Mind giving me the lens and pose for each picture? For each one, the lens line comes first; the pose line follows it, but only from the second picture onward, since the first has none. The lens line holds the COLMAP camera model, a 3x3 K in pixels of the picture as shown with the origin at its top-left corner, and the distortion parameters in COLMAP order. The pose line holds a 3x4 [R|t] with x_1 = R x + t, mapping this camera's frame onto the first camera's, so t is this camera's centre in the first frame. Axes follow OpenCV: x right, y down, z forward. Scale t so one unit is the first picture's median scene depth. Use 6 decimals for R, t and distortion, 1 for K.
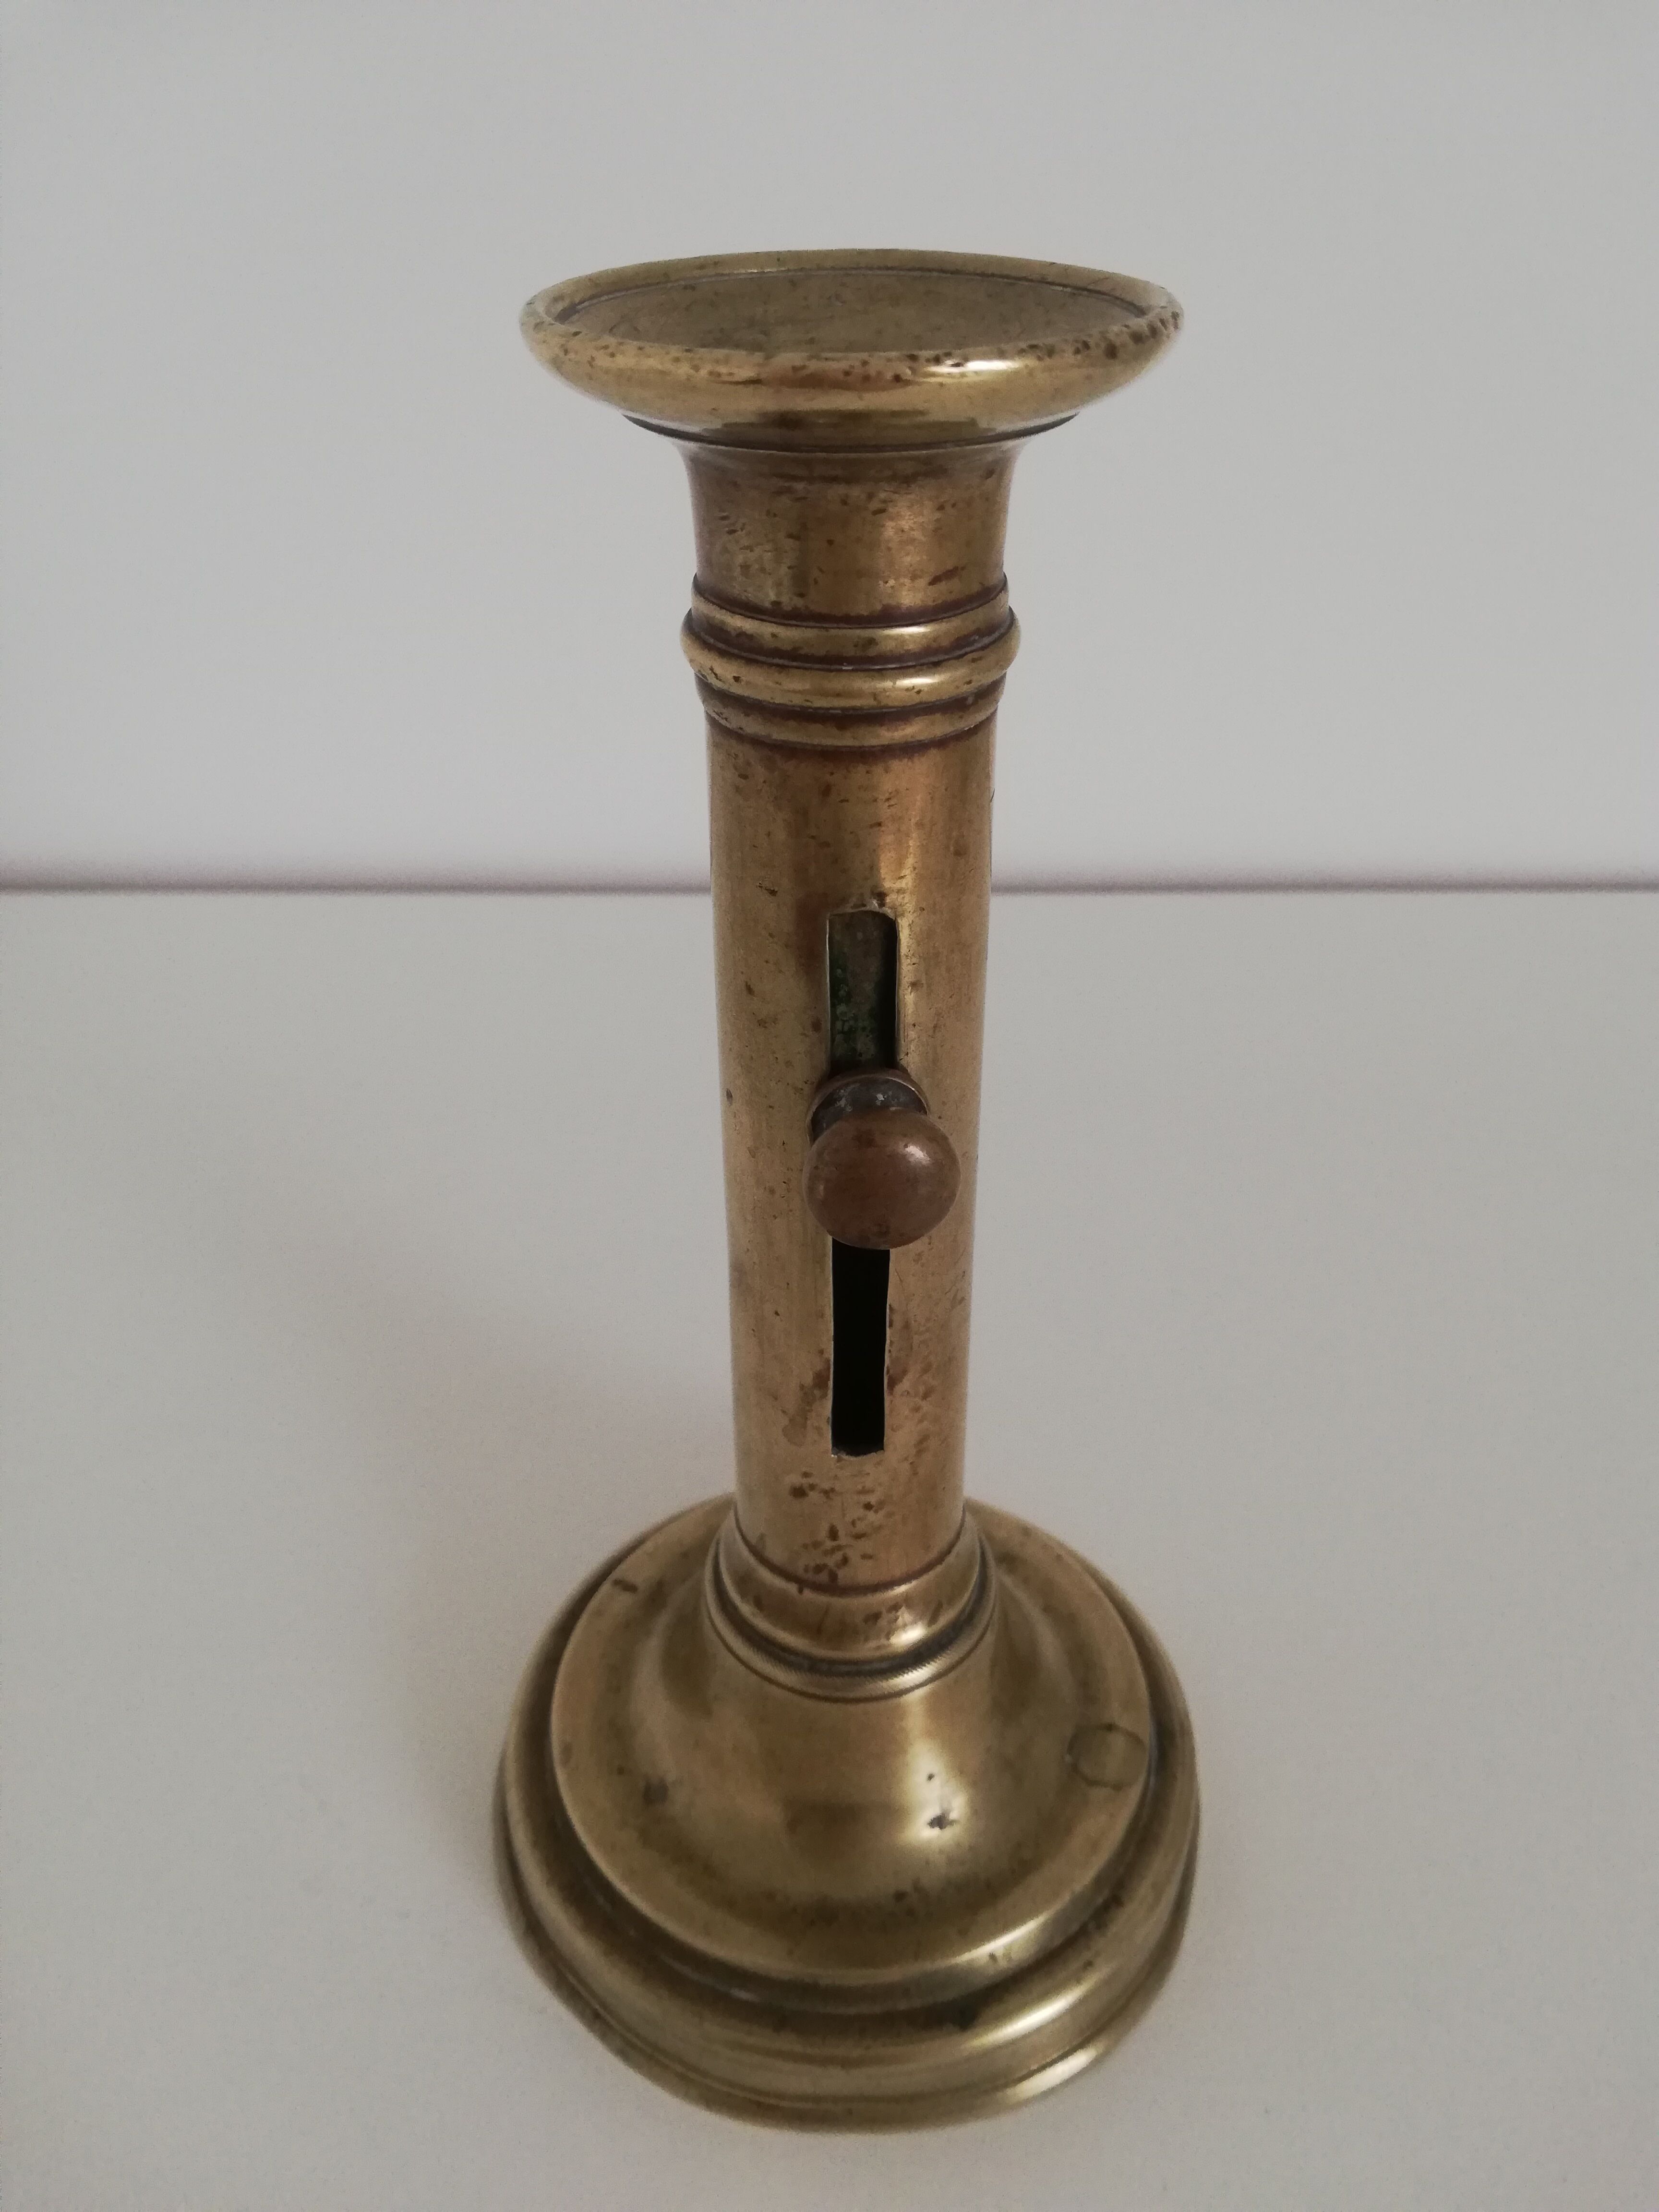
lens RADIAL K [[1828.6, 0, 829.5], [0, 1828.6, 1106.0], [0, 0, 1]] dist [-0.004432, 0.000954]
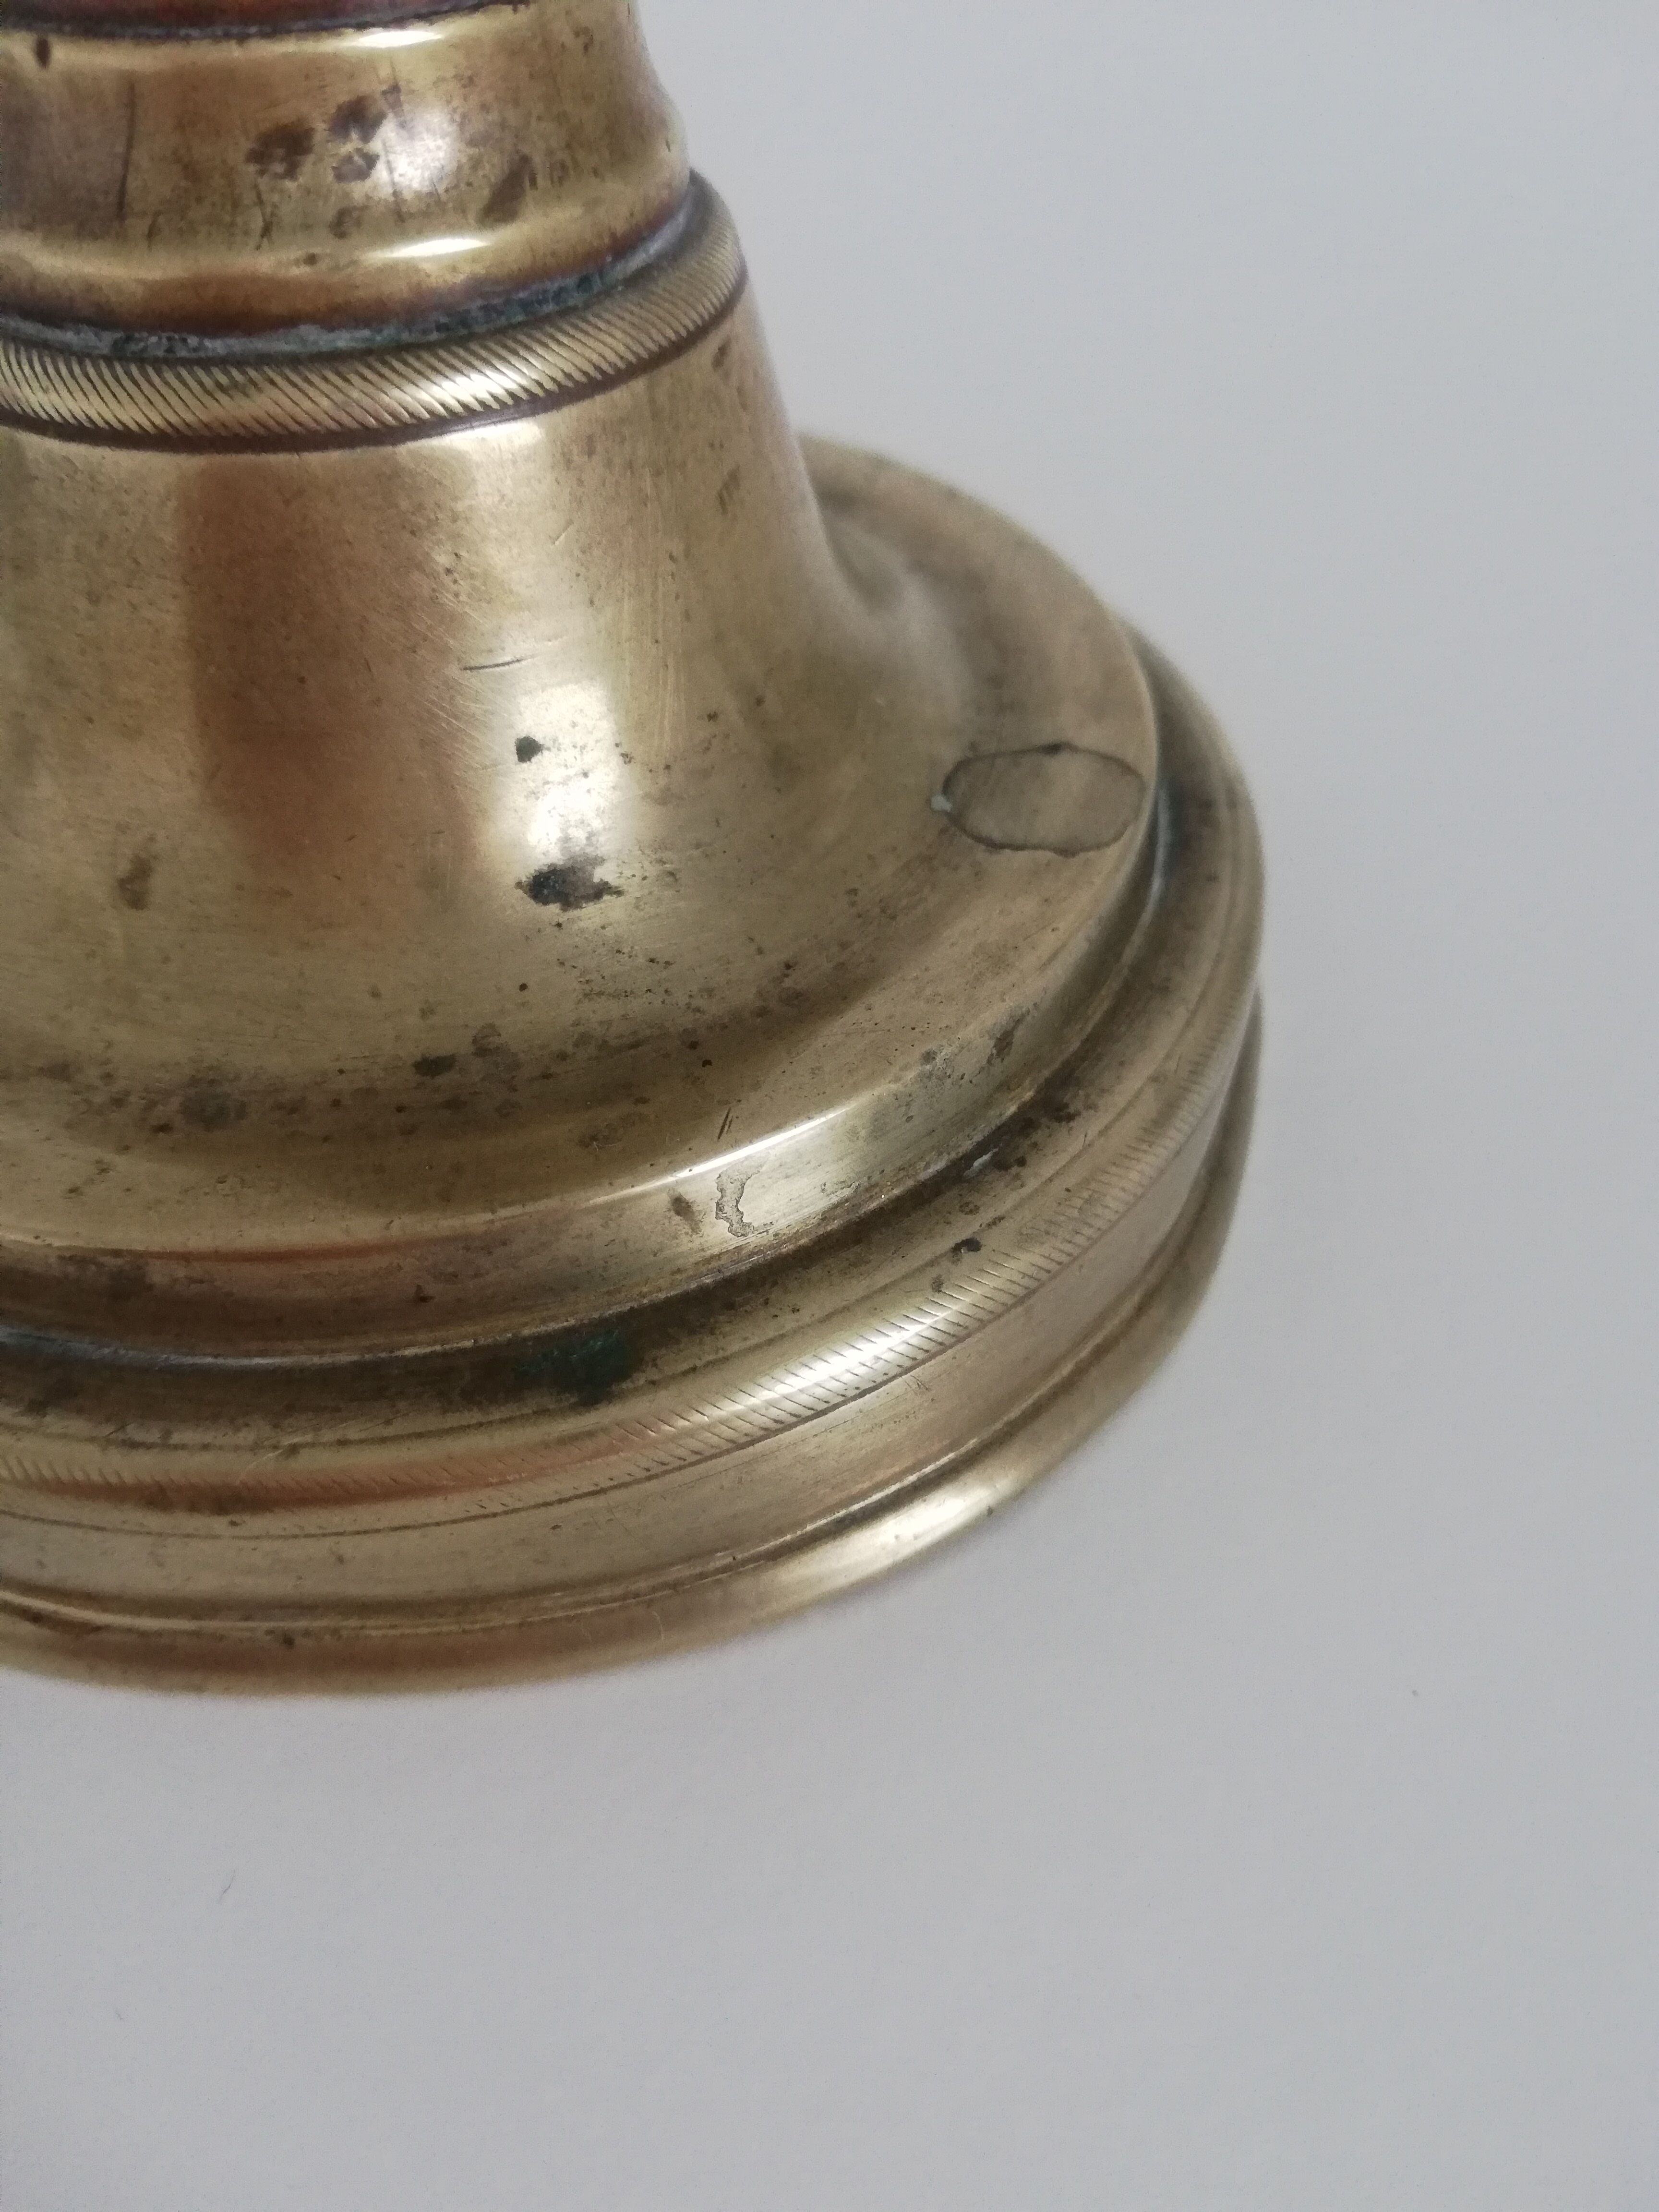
lens RADIAL K [[1828.6, 0, 829.5], [0, 1828.6, 1106.0], [0, 0, 1]] dist [-0.004432, 0.000954]
pose [[0.999903, 0.003173, 0.013575, 0.117932], [-0.005493, 0.984657, 0.174413, 0.408532], [-0.012813, -0.174470, 0.984579, 0.705930]]
